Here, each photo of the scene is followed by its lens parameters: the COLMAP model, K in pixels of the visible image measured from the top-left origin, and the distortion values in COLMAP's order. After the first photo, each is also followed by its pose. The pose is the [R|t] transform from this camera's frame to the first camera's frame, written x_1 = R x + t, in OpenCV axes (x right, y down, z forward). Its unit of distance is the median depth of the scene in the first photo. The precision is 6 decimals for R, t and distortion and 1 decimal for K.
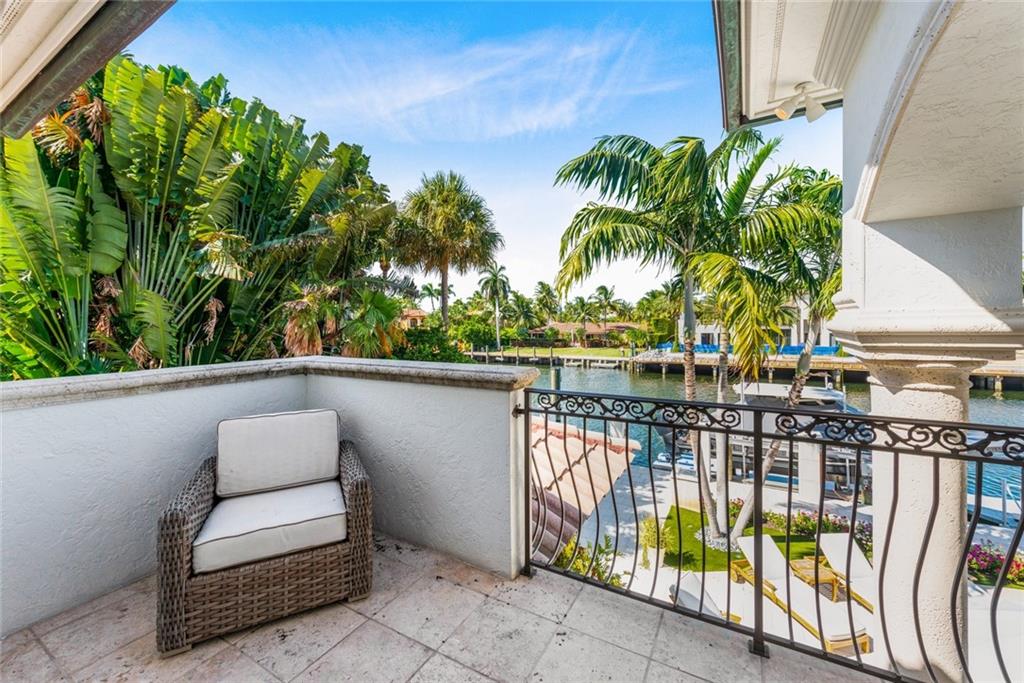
lens RADIAL K [[398.2, 0, 510.7], [0, 398.2, 325.5], [0, 0, 1]] dist [0.000273, 0.000005]
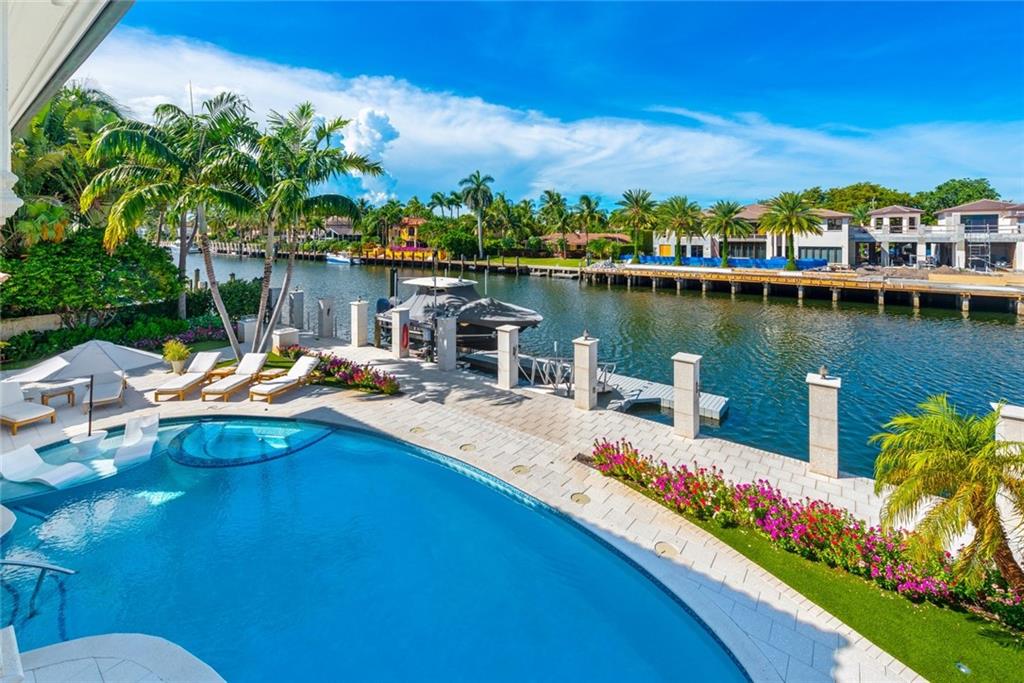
lens RADIAL K [[434.2, 0, 532.1], [0, 434.2, 236.6], [0, 0, 1]] dist [0.002198, 0.000001]
pose [[0.992473, 0.011610, -0.121914, 0.266147], [-0.011738, 0.999931, -0.000331, 0.003789], [0.121902, 0.001760, 0.992541, -0.080121]]
